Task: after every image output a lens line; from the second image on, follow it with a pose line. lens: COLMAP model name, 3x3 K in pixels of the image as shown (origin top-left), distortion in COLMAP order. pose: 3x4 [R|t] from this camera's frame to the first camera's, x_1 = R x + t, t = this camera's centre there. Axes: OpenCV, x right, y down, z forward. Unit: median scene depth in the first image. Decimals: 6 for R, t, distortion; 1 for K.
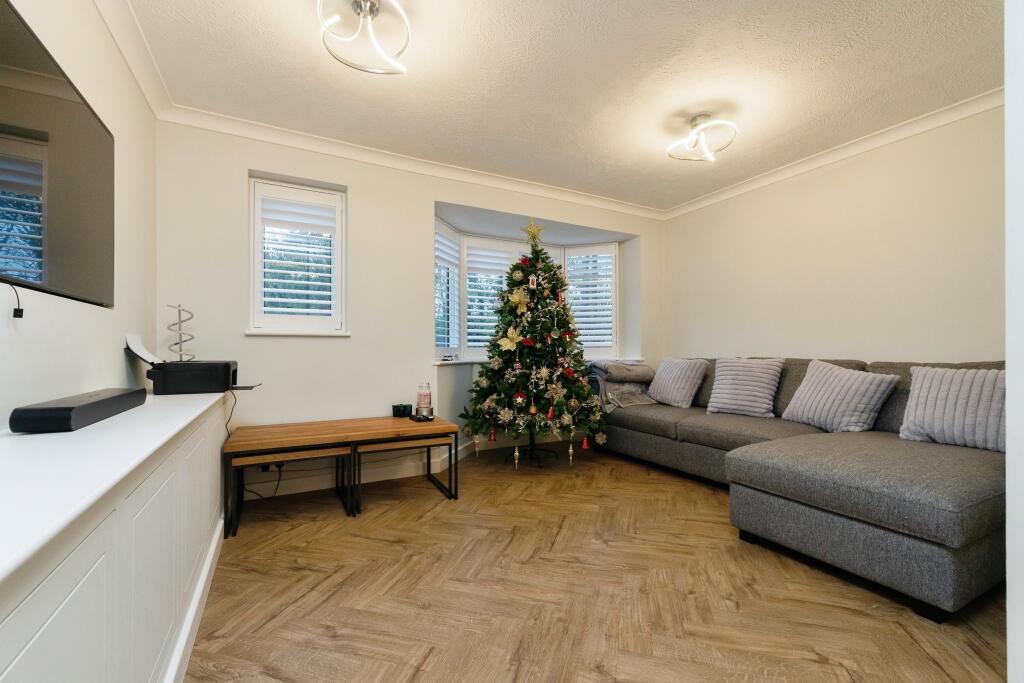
lens RADIAL K [[431.4, 0, 512.0], [0, 431.4, 341.5], [0, 0, 1]] dist [0.005434, 0.000202]
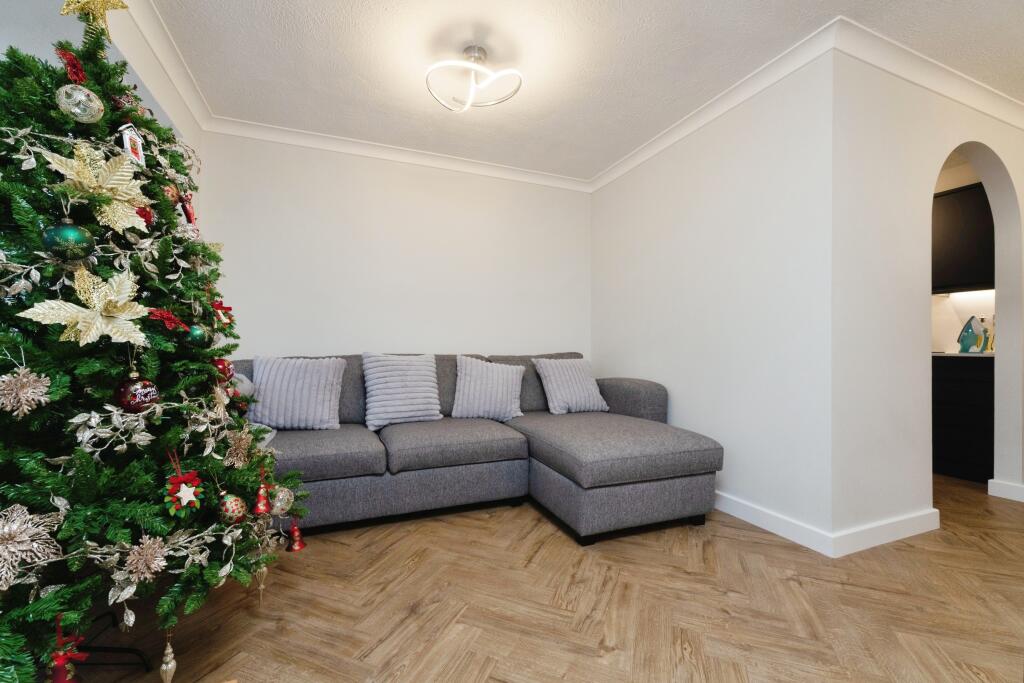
lens RADIAL K [[431.4, 0, 512.0], [0, 431.4, 341.5], [0, 0, 1]] dist [0.005434, 0.000202]
pose [[0.107065, 0.012554, 0.994173, -0.337274], [-0.021624, 0.999713, -0.010296, 0.019591], [-0.994017, -0.020395, 0.107306, 0.840173]]
